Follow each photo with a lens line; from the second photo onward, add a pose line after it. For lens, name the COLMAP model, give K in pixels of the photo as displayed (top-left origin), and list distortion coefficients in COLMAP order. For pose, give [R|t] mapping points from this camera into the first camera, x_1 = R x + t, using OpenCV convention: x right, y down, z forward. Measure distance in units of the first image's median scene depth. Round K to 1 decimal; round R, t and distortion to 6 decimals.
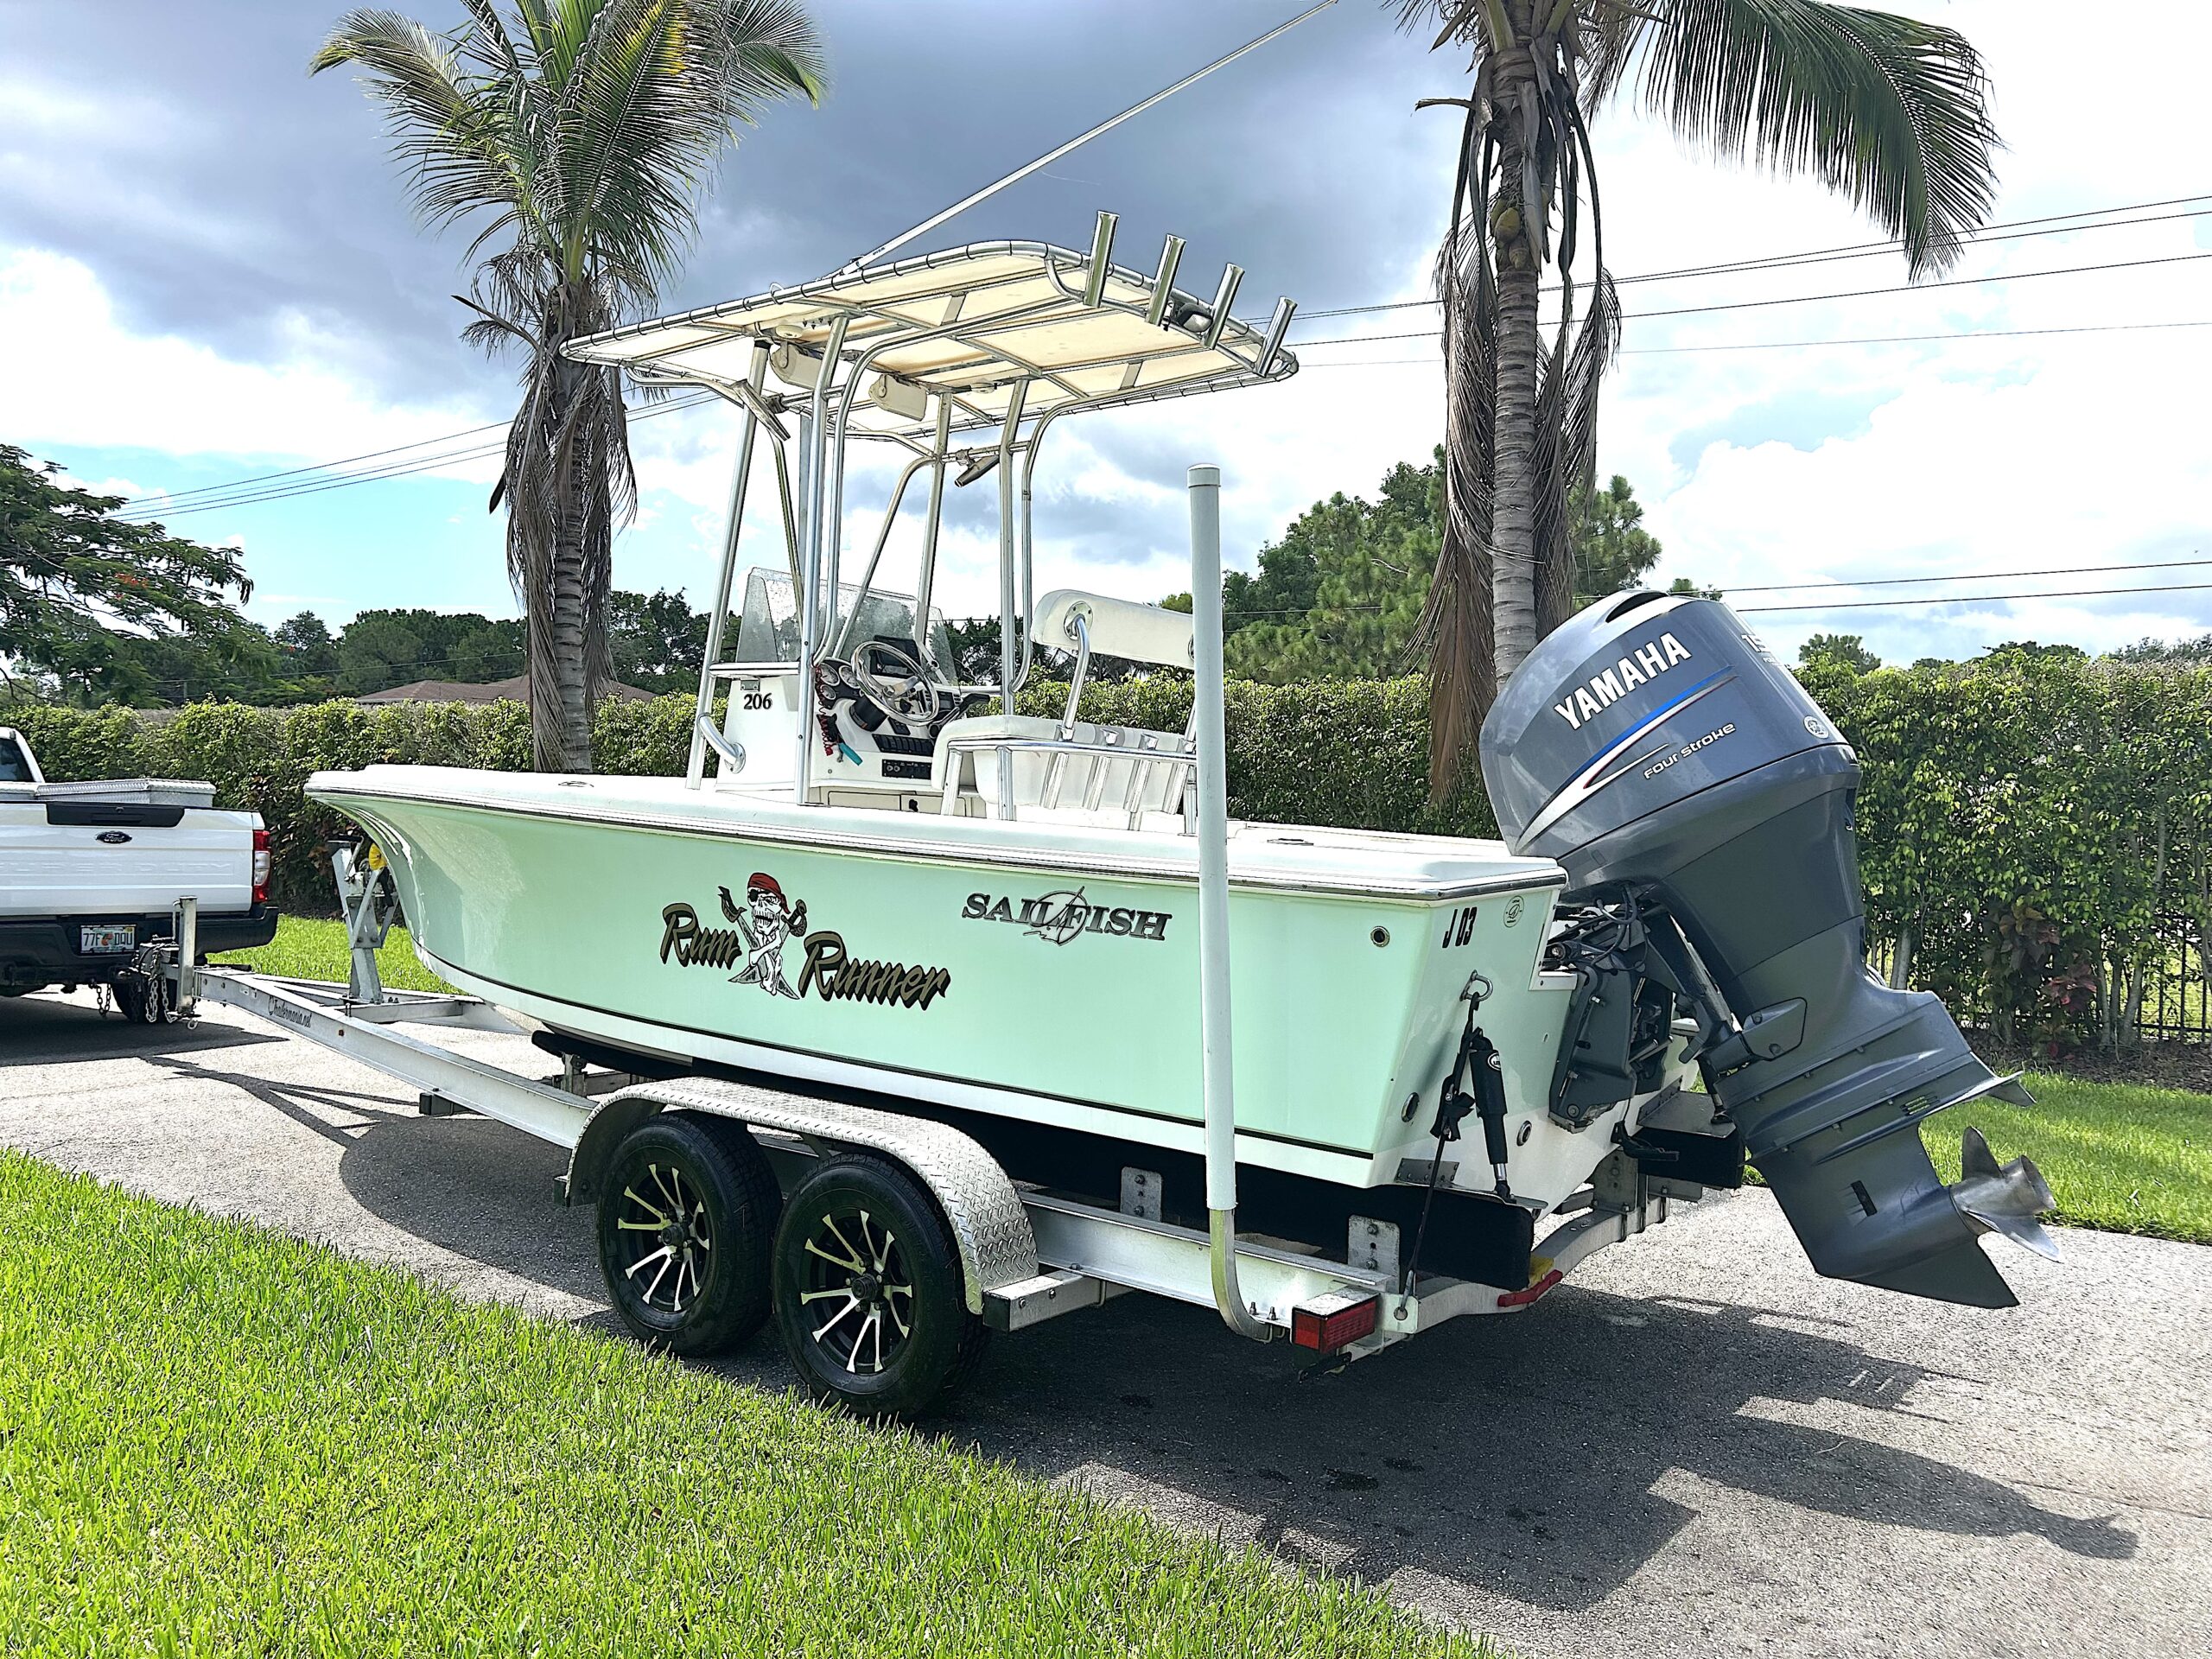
lens RADIAL K [[1672.1, 0, 1128.8], [0, 1672.1, 824.5], [0, 0, 1]] dist [0.061821, -0.081151]
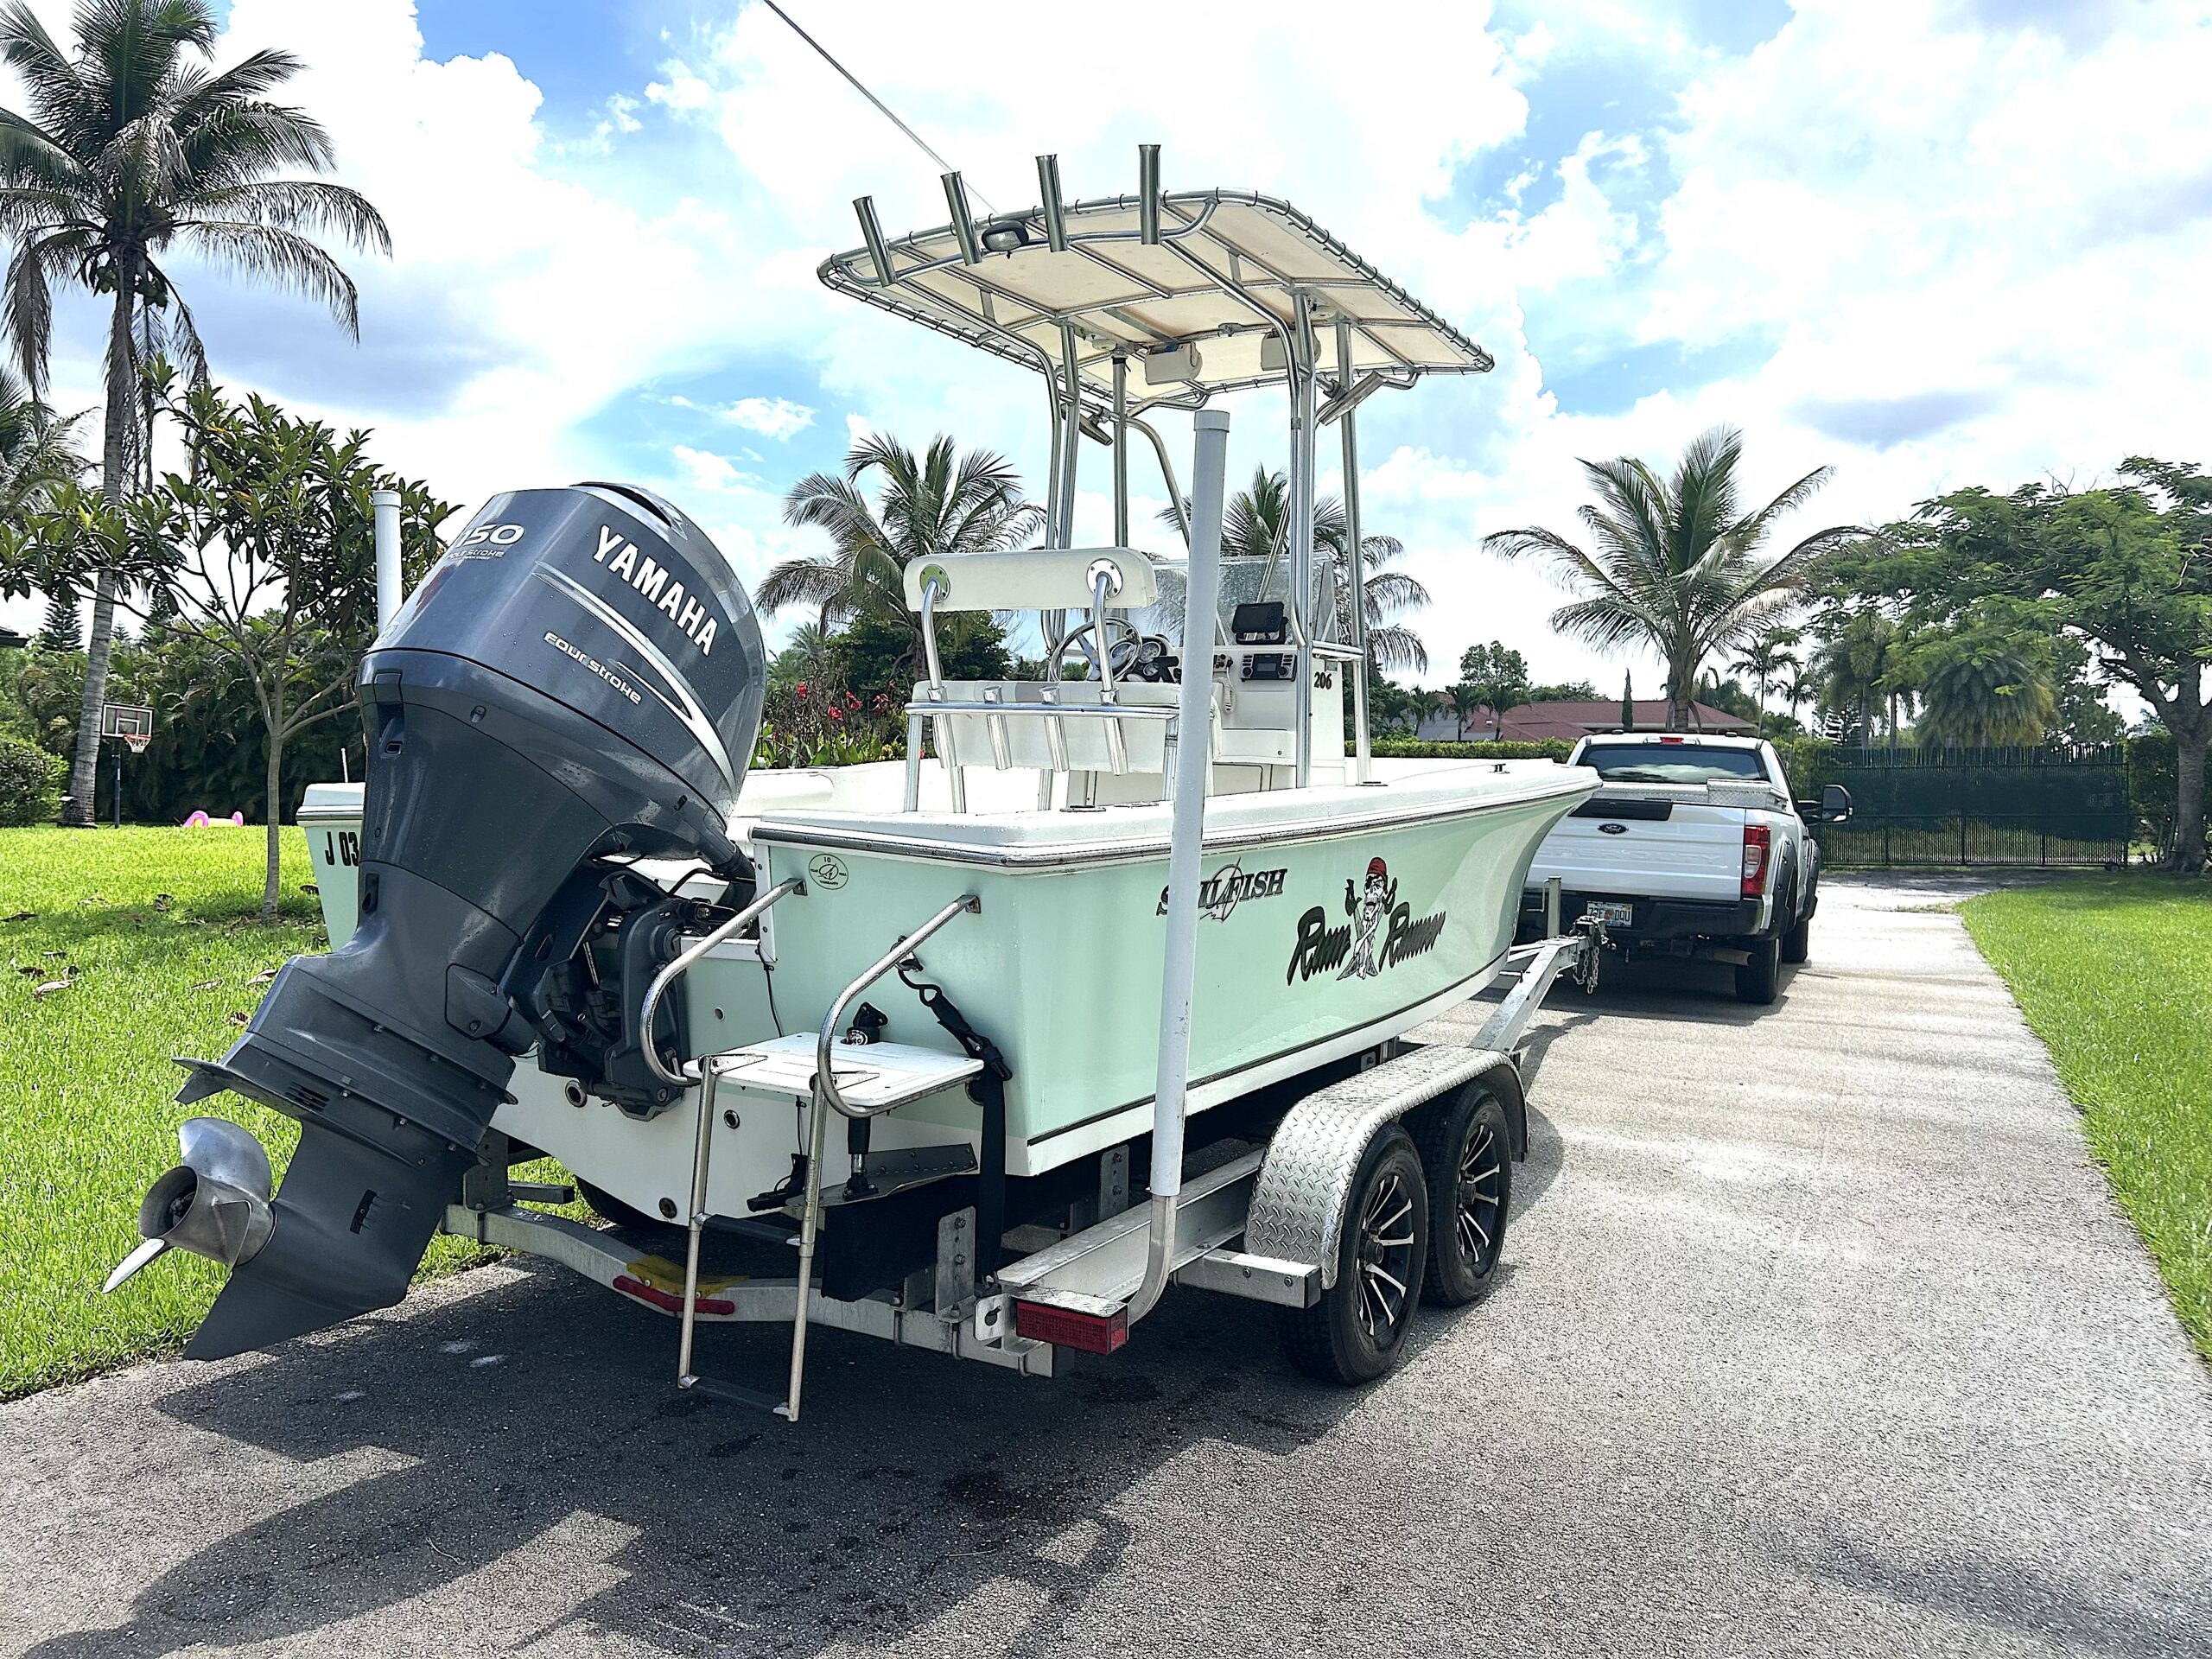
lens RADIAL K [[1662.1, 0, 1095.3], [0, 1662.1, 829.9], [0, 0, 1]] dist [0.052926, -0.055954]
pose [[0.117258, 0.008758, -0.993063, 0.728758], [-0.023930, 0.999696, 0.005991, 0.014454], [0.992813, 0.023062, 0.117432, 0.715601]]
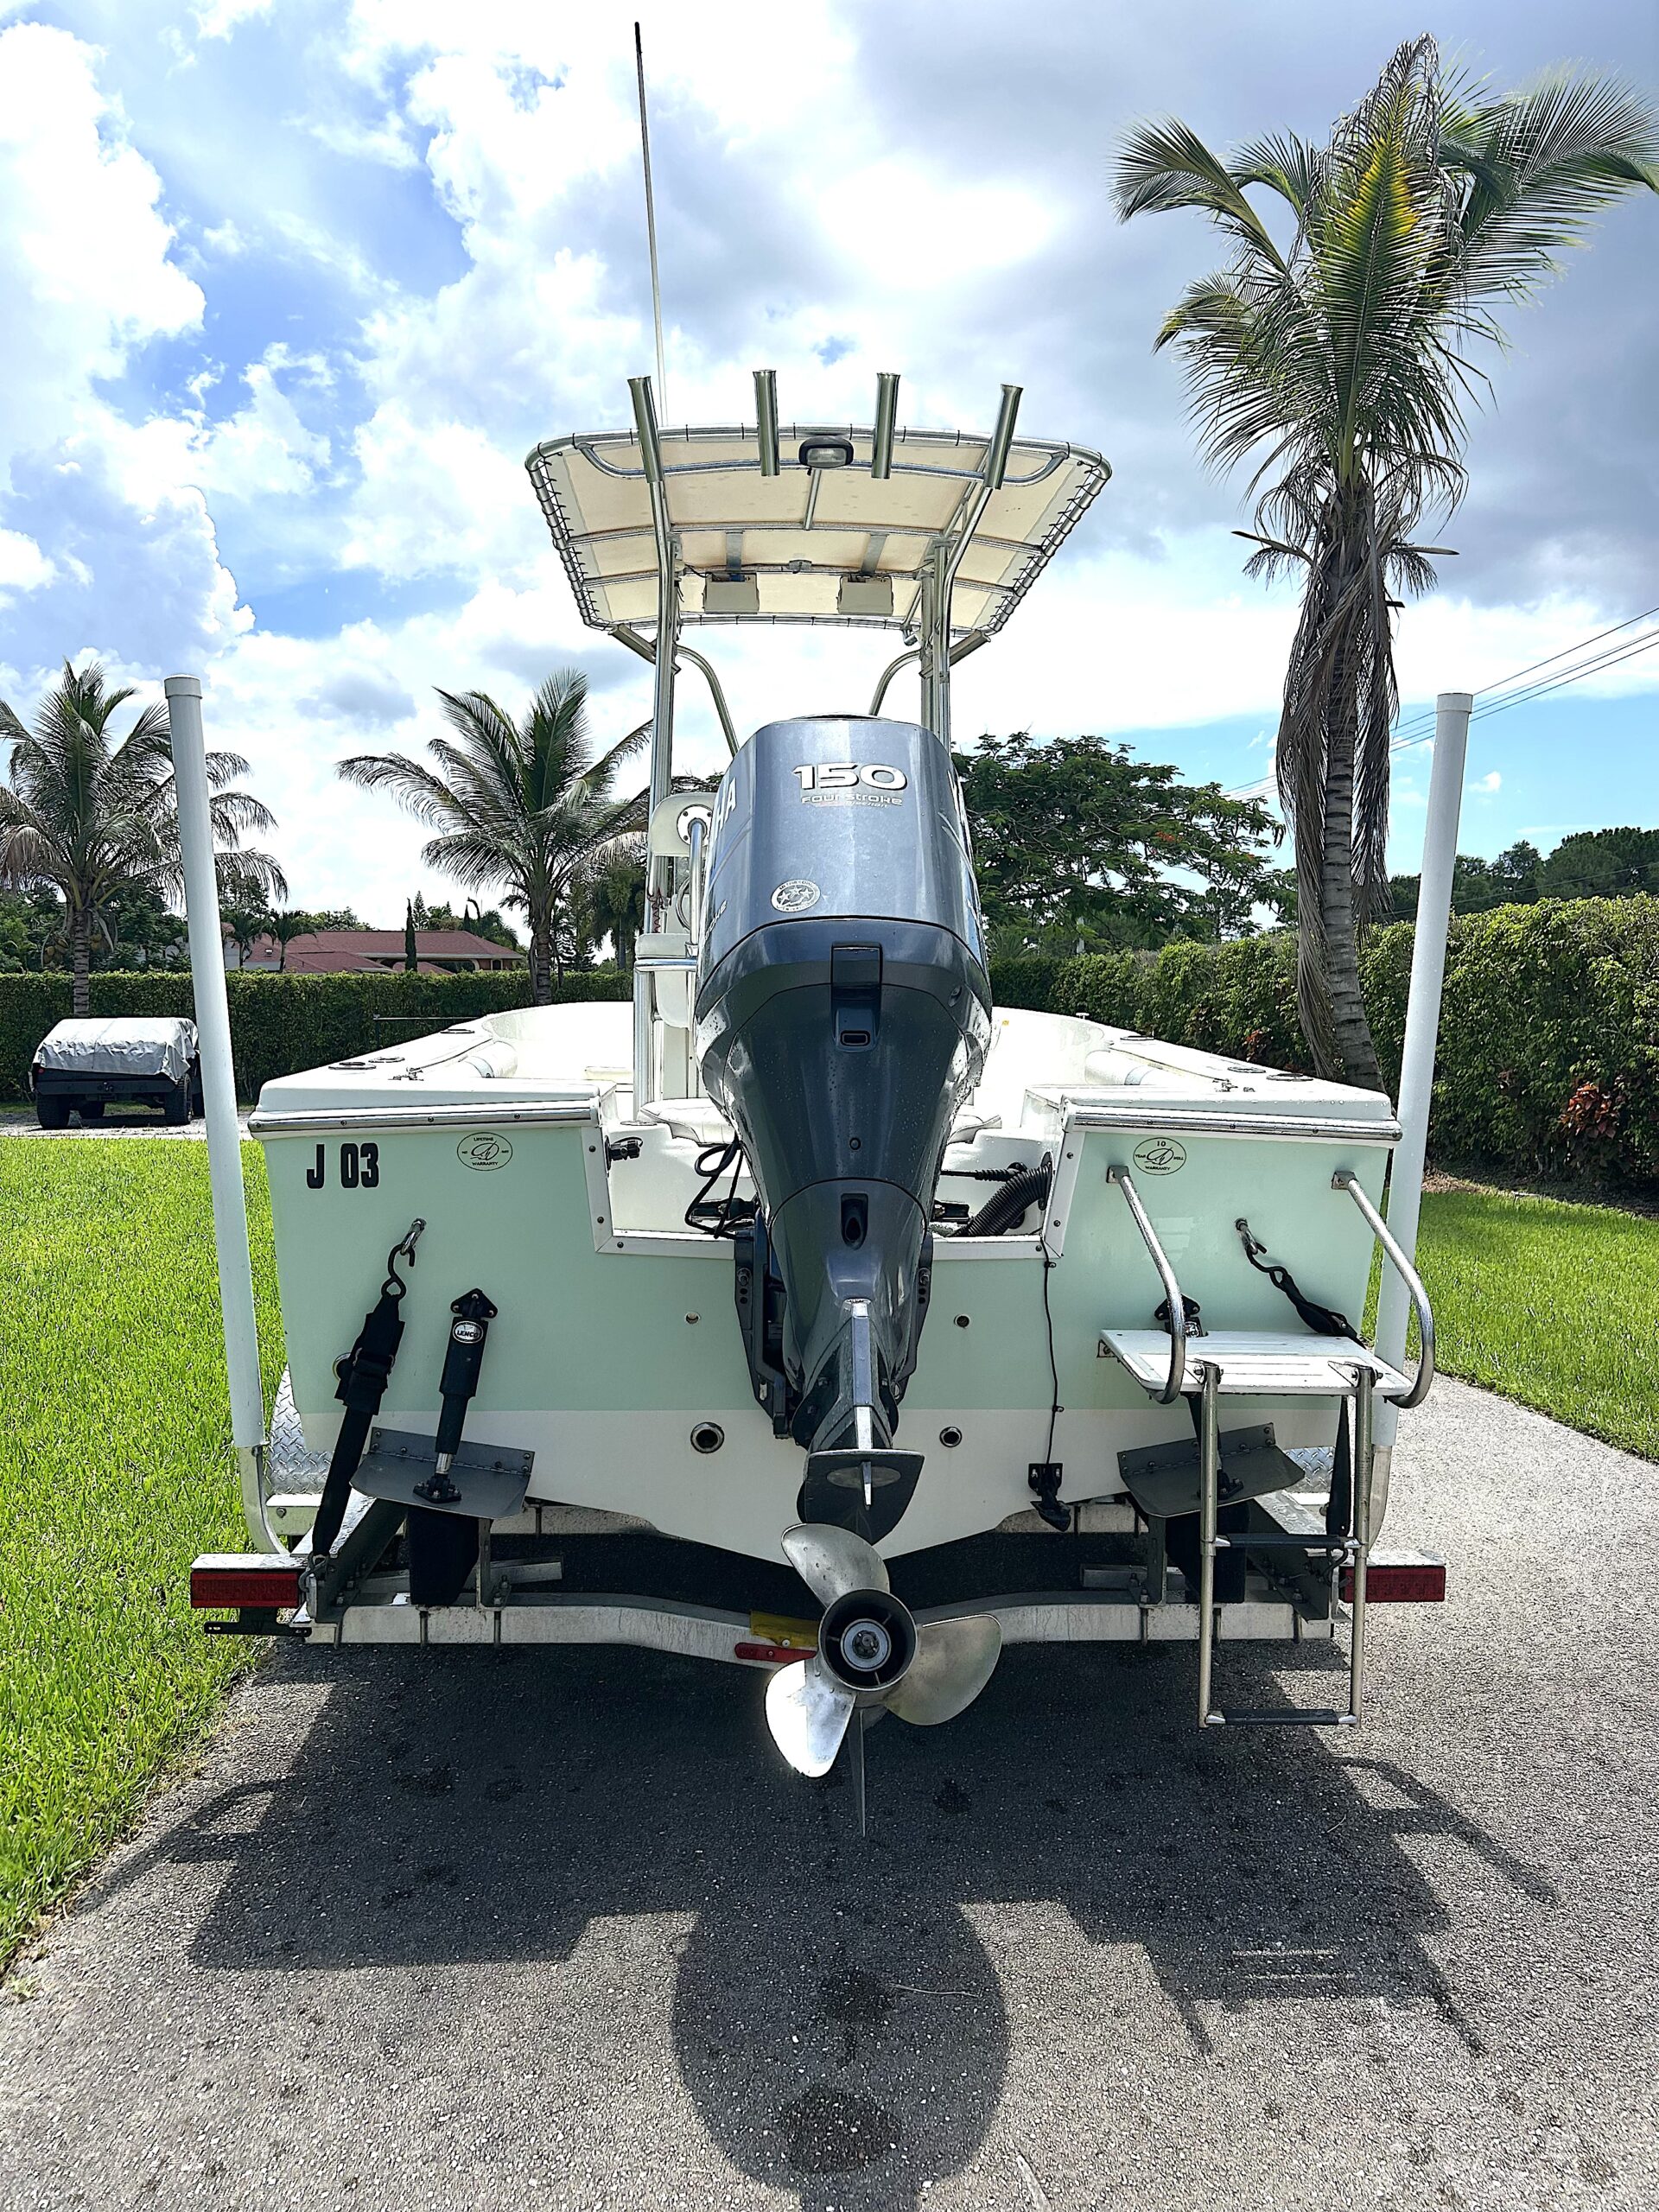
lens RADIAL K [[1683.9, 0, 826.7], [0, 1683.9, 1113.2], [0, 0, 1]] dist [0.029510, -0.033931]
pose [[0.642603, 0.019649, -0.765947, 0.529952], [0.009088, 0.999405, 0.033262, 0.003603], [0.766145, -0.028335, 0.642043, 0.332341]]
